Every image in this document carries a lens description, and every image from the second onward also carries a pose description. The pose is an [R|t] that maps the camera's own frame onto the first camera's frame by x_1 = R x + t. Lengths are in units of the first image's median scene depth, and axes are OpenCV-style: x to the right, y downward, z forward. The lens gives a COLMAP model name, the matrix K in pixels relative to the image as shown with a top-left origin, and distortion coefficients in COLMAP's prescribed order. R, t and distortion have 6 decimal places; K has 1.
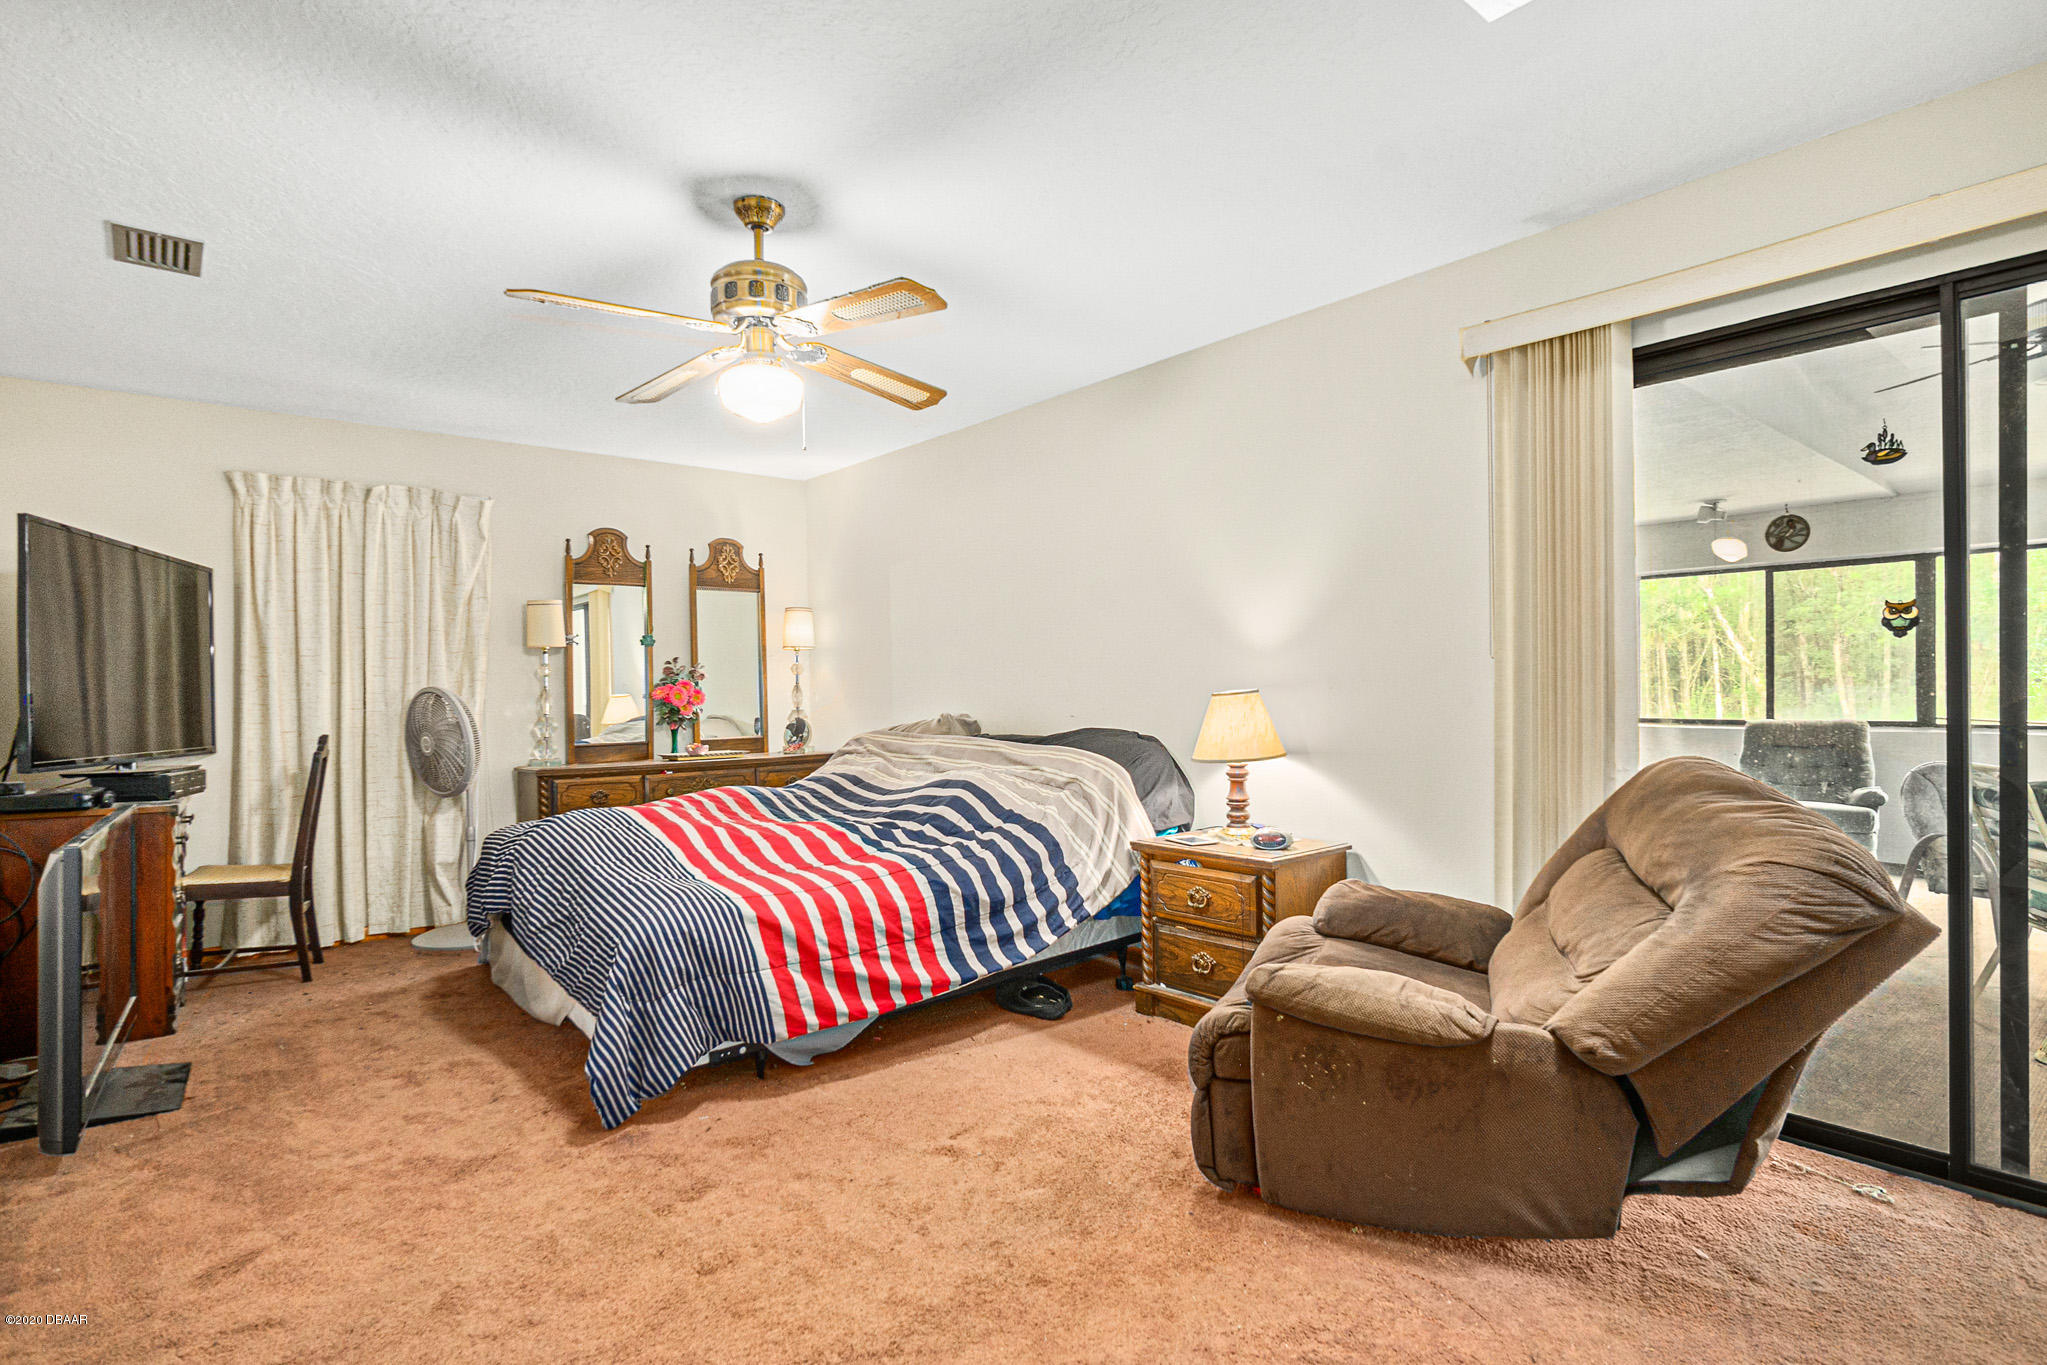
lens RADIAL K [[1056.7, 0, 1016.3], [0, 1056.7, 688.3], [0, 0, 1]] dist [0.000594, 0.000051]
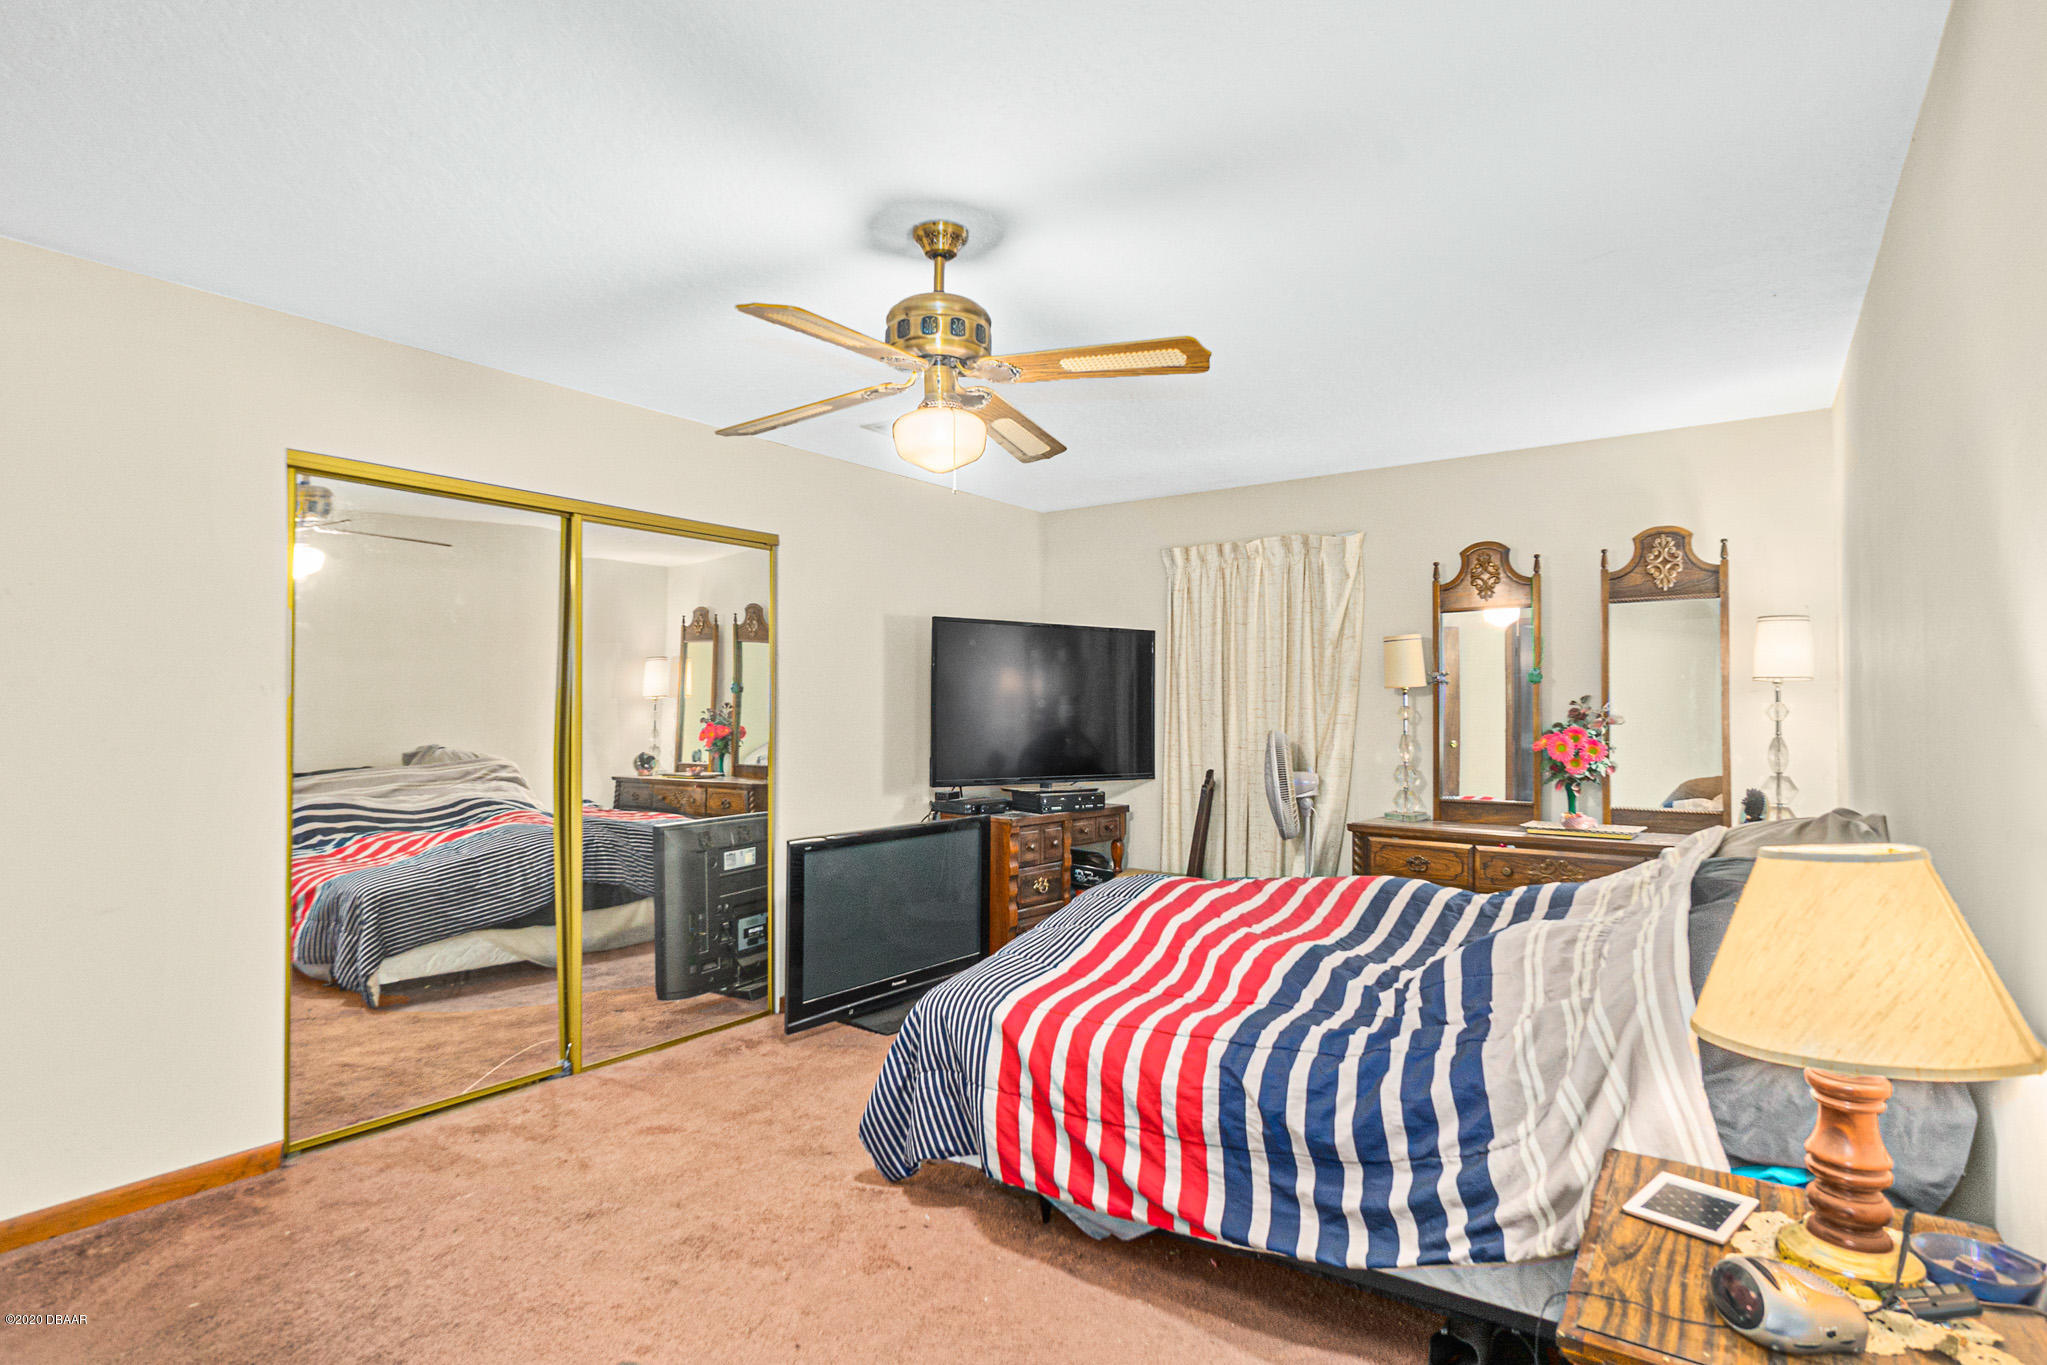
lens RADIAL K [[1056.7, 0, 1016.8], [0, 1056.7, 686.1], [0, 0, 1]] dist [0.000594, 0.000051]
pose [[0.234369, -0.003665, -0.972141, 0.480961], [0.000022, 0.999993, -0.003765, -0.049738], [0.972148, 0.000861, 0.234368, 0.636460]]
